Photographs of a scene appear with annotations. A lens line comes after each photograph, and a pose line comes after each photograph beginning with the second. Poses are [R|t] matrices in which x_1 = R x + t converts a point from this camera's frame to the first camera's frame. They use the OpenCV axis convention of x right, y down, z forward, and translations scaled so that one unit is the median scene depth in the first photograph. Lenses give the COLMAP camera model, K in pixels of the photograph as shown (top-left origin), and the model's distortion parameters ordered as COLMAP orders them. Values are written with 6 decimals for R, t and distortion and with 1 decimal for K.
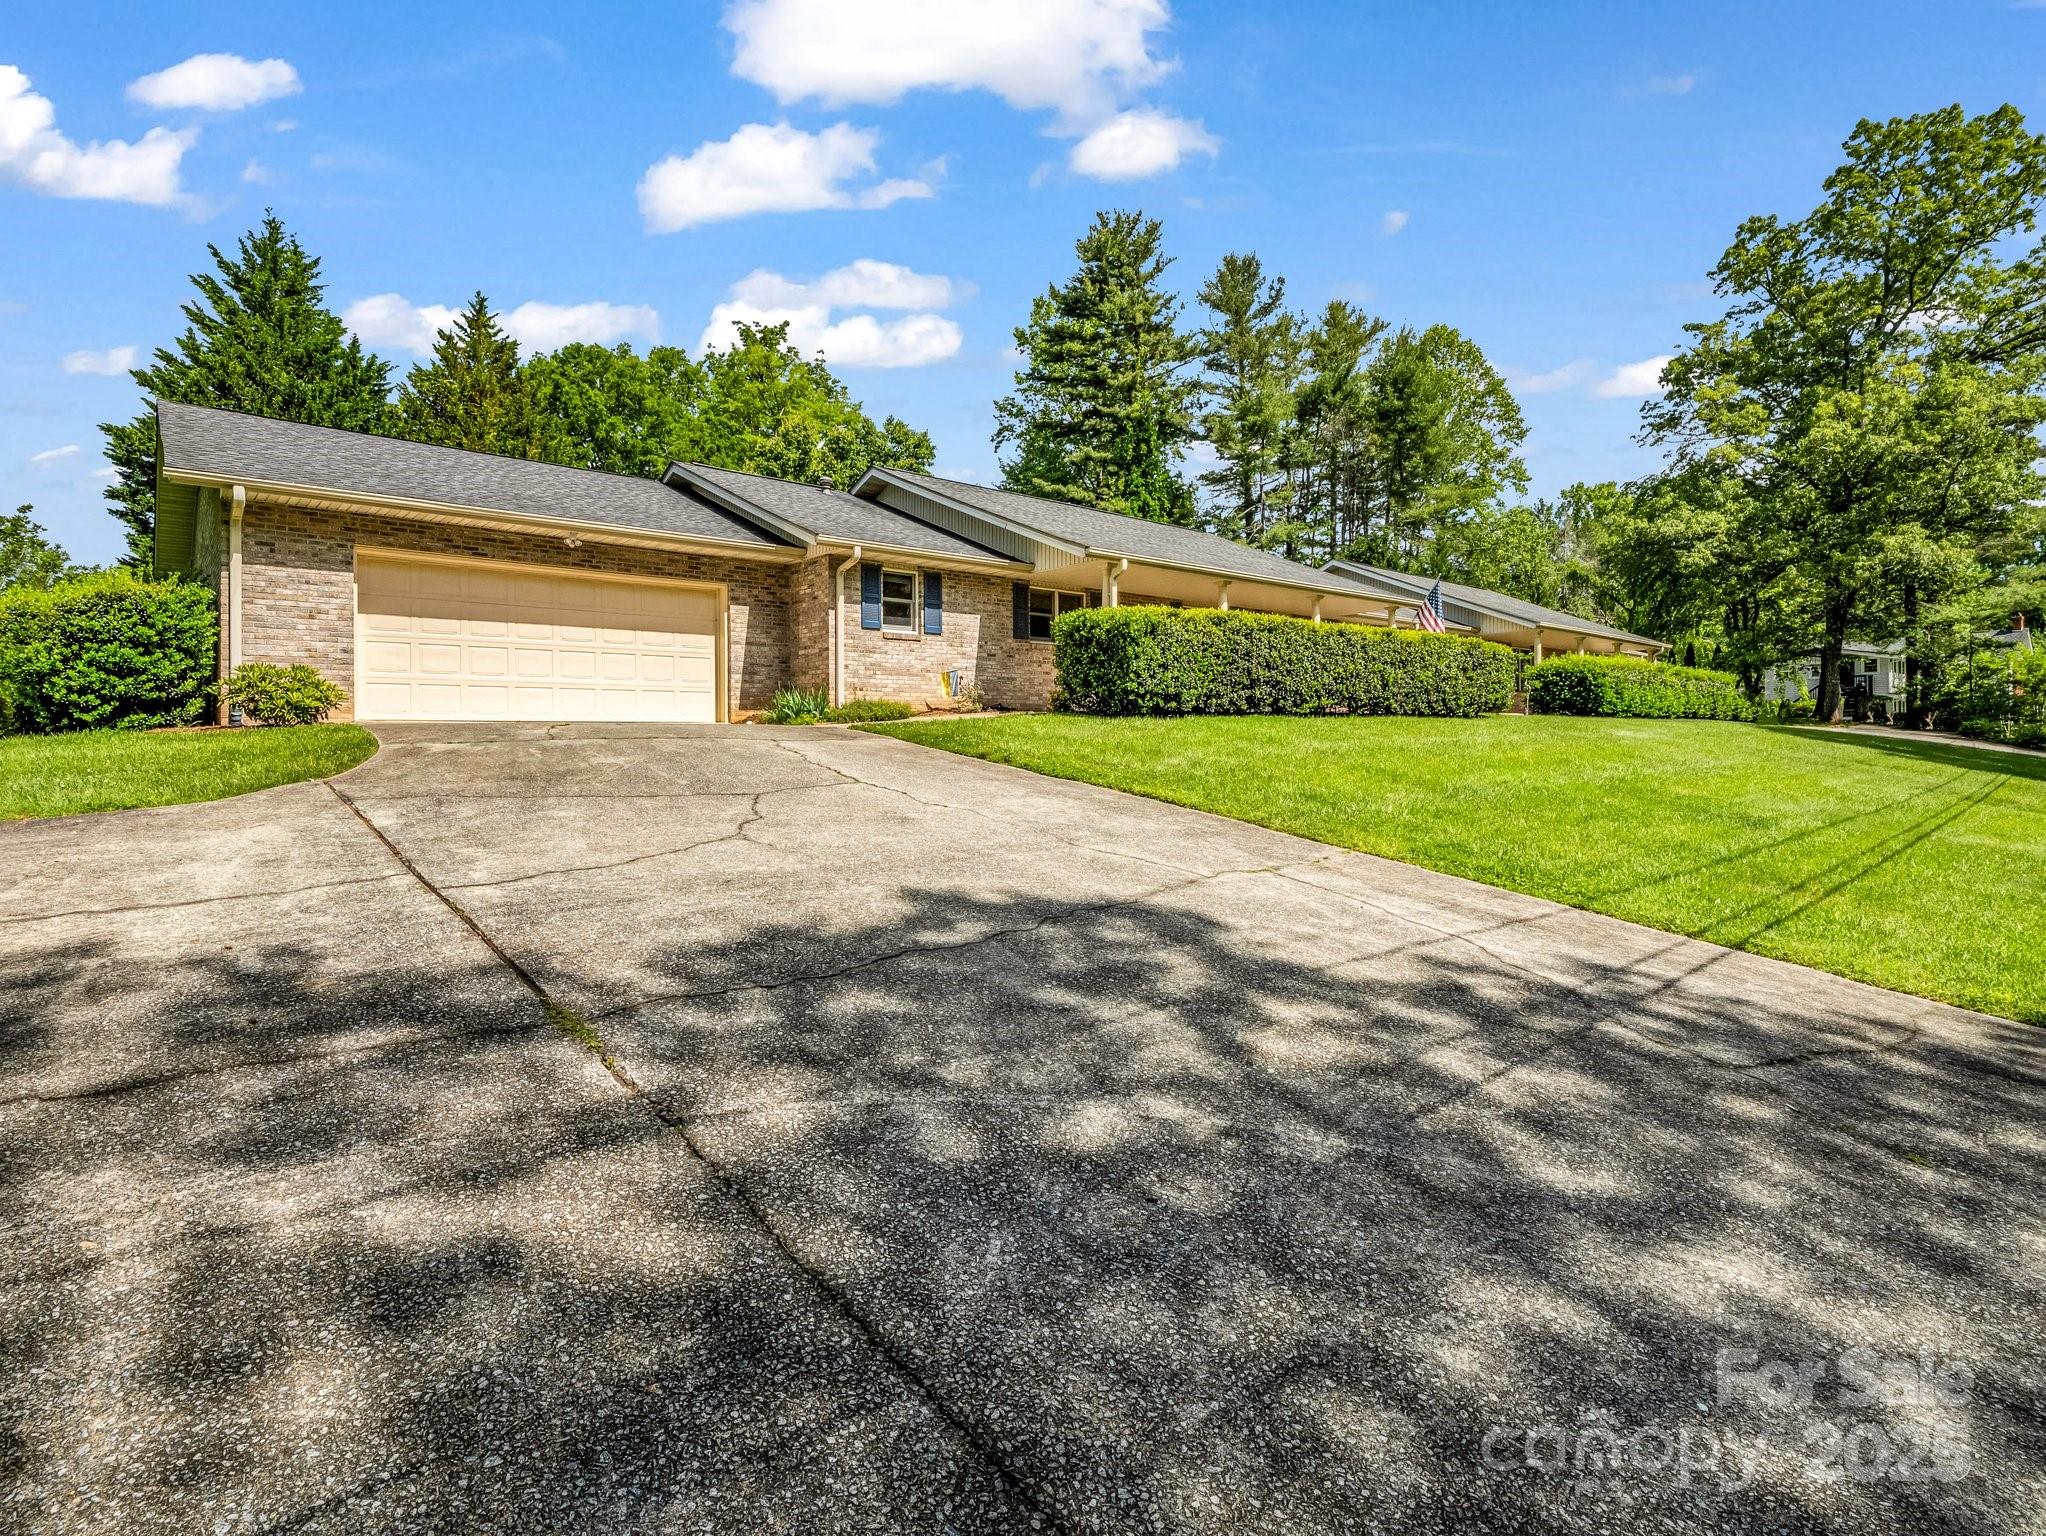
lens RADIAL K [[982.7, 0, 1017.0], [0, 982.7, 751.6], [0, 0, 1]] dist [-0.011248, 0.000389]
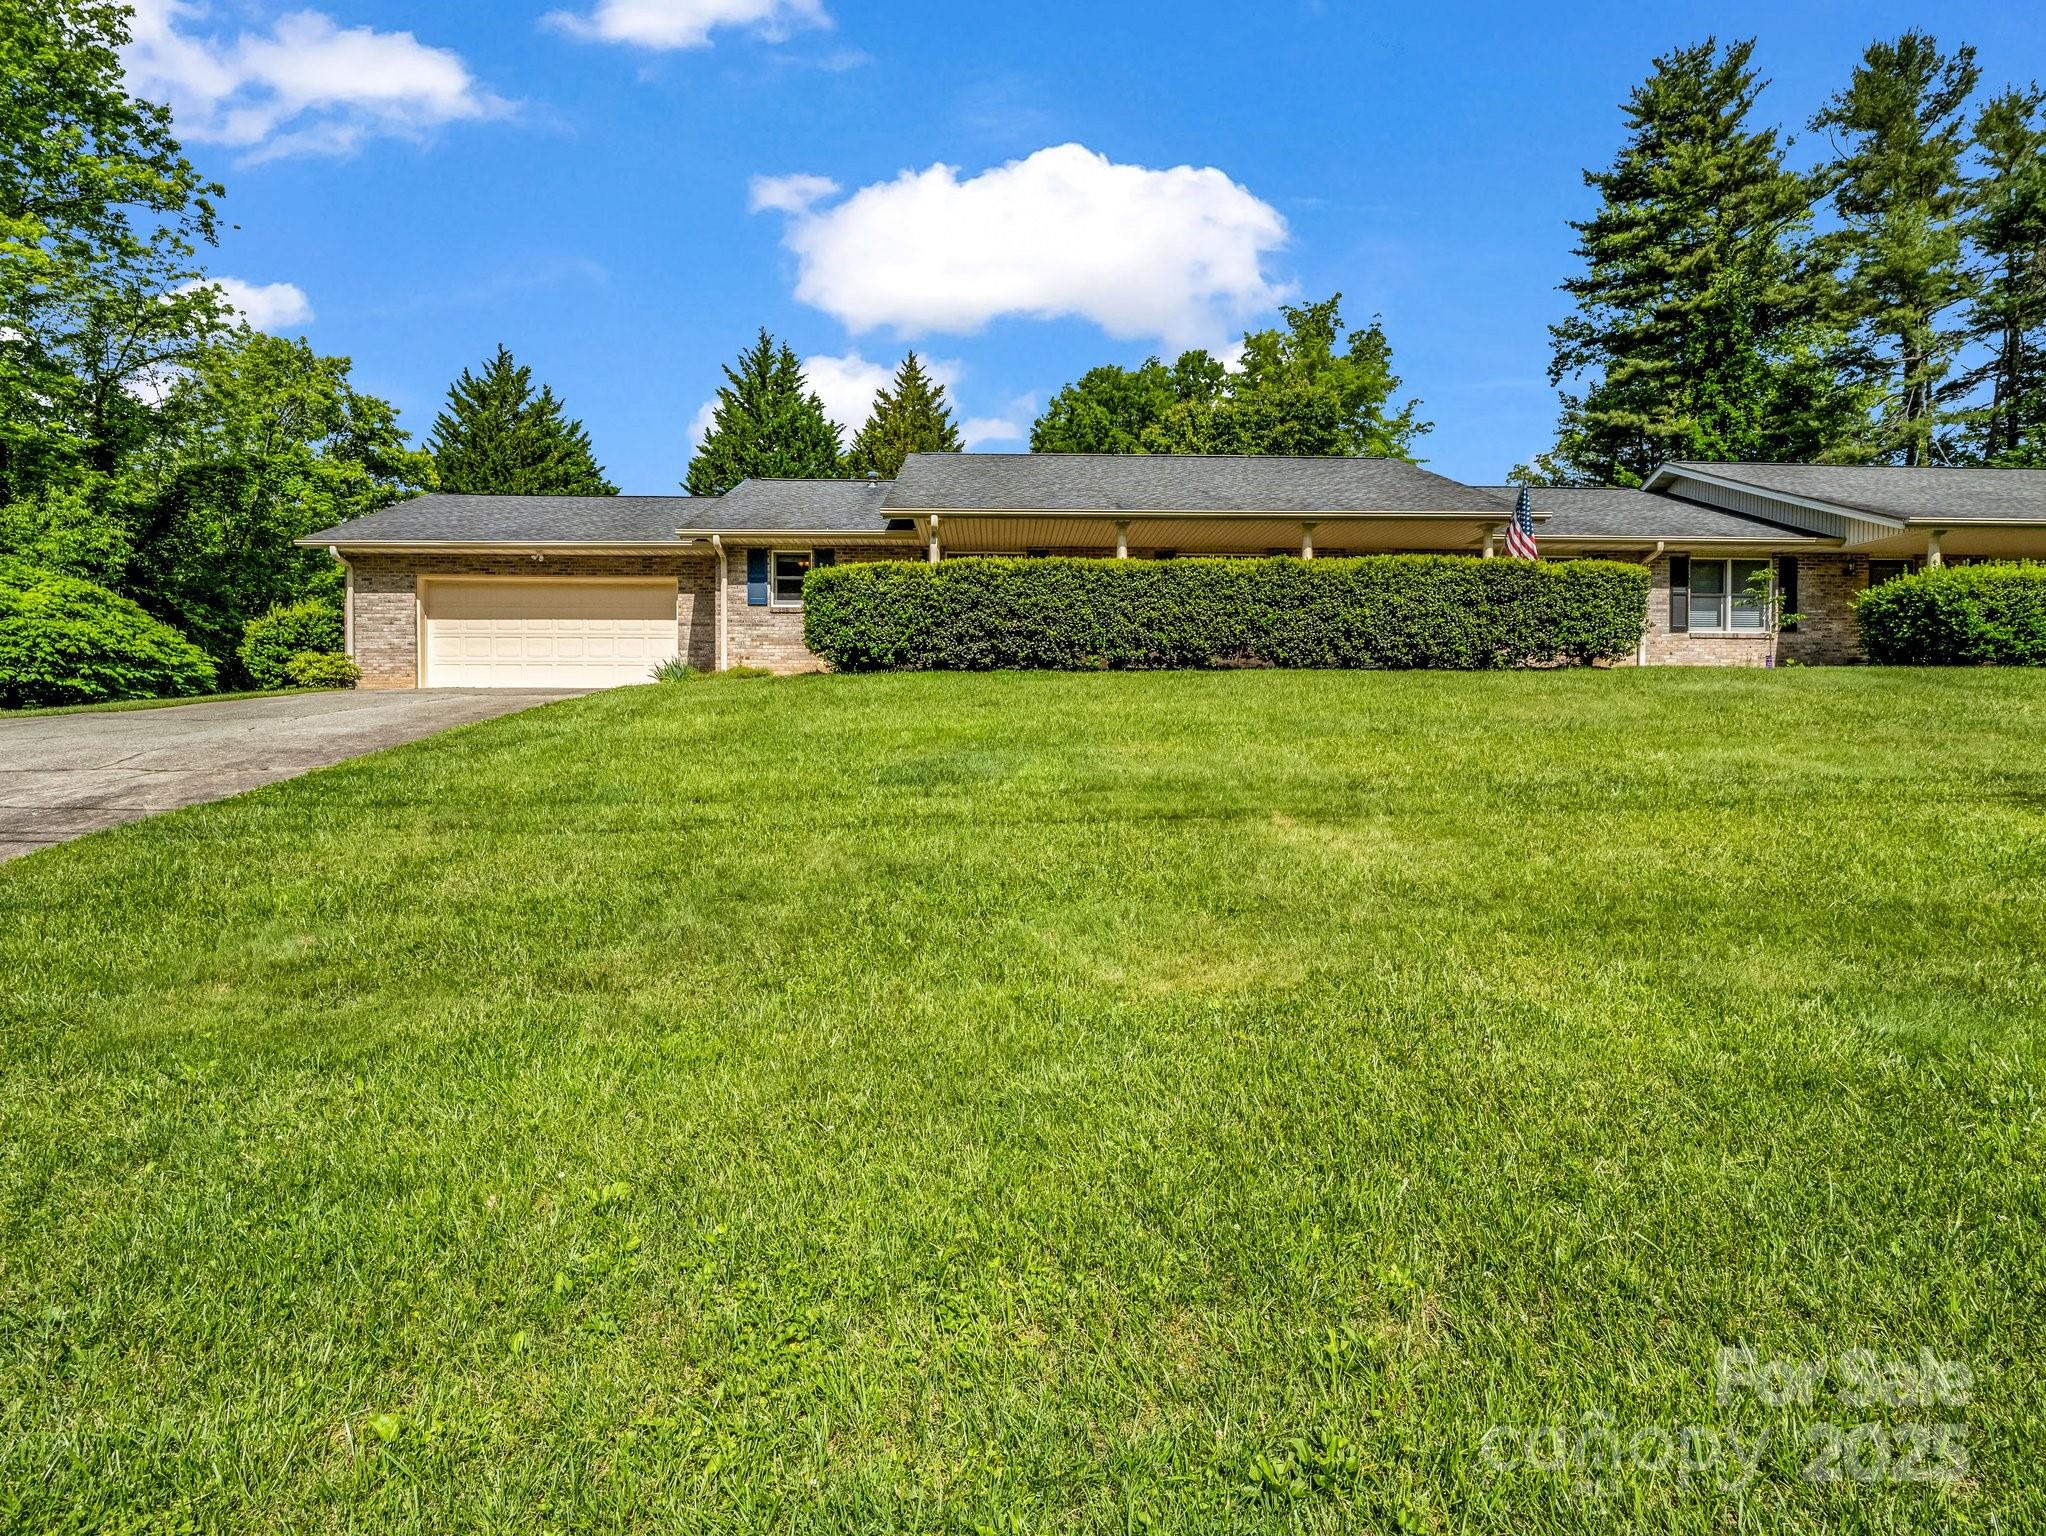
lens RADIAL K [[982.7, 0, 1032.4], [0, 982.7, 751.9], [0, 0, 1]] dist [-0.011248, 0.000389]
pose [[0.790995, 0.020010, -0.611496, 0.326767], [-0.013082, 0.999790, 0.015795, 0.009652], [0.611683, -0.004494, 0.791090, 0.117256]]
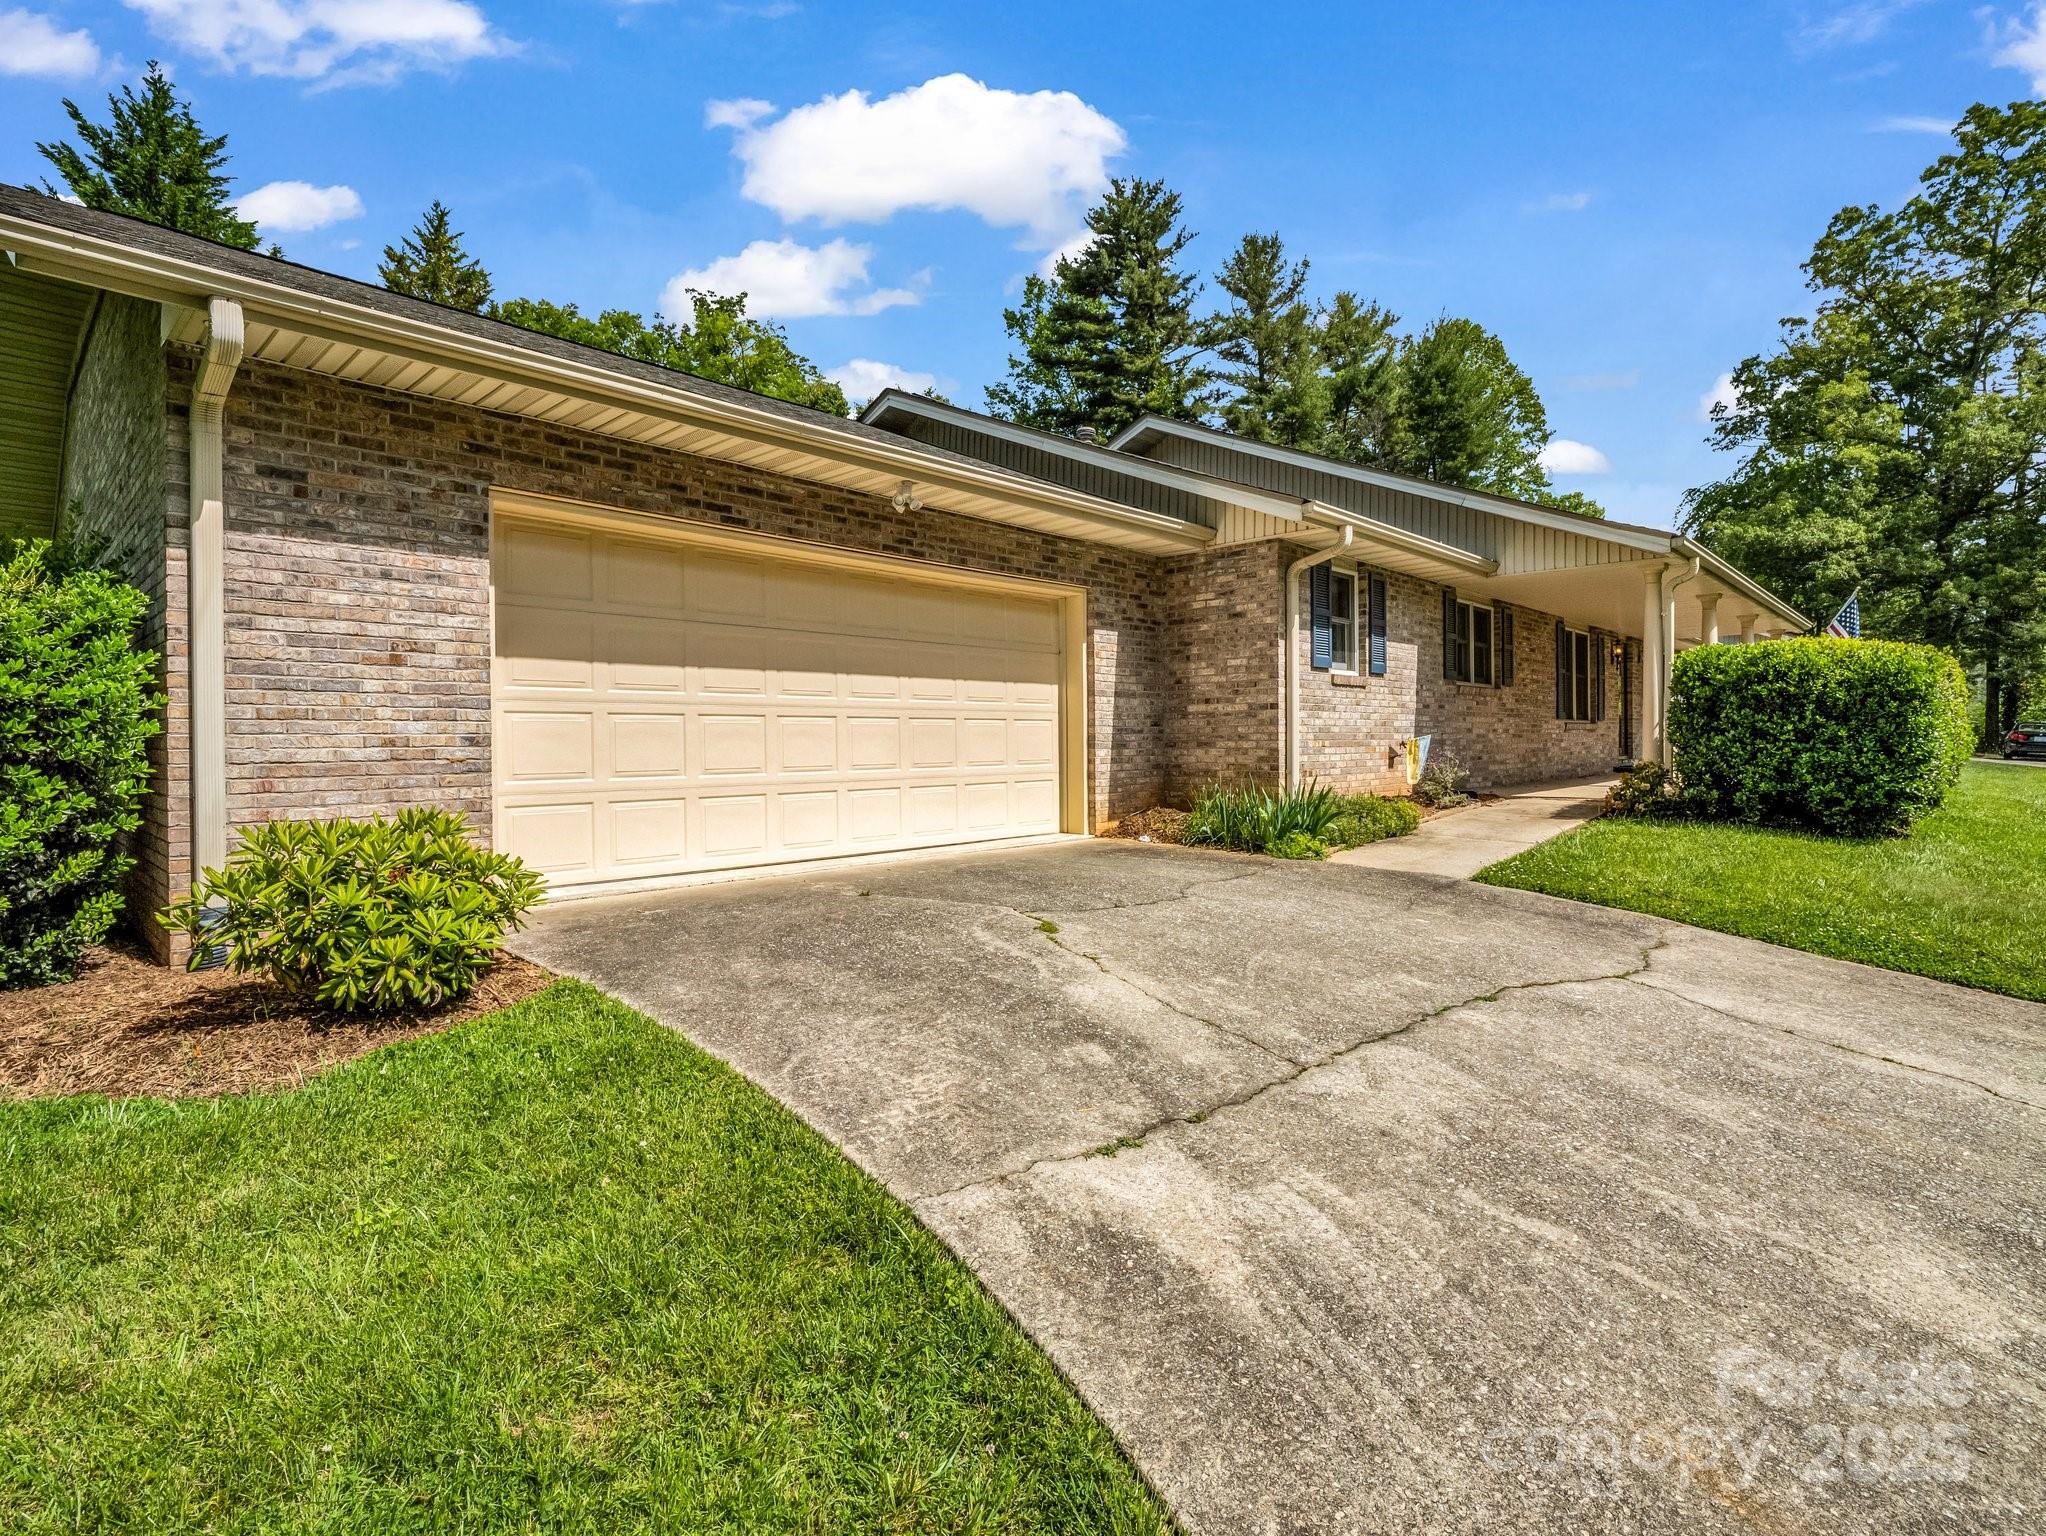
lens RADIAL K [[982.7, 0, 1025.2], [0, 982.7, 763.0], [0, 0, 1]] dist [-0.011248, 0.000389]
pose [[0.995833, -0.001887, 0.091174, -0.152766], [0.000993, 0.999951, 0.009853, -0.030423], [-0.091188, -0.009721, 0.995786, 0.174747]]
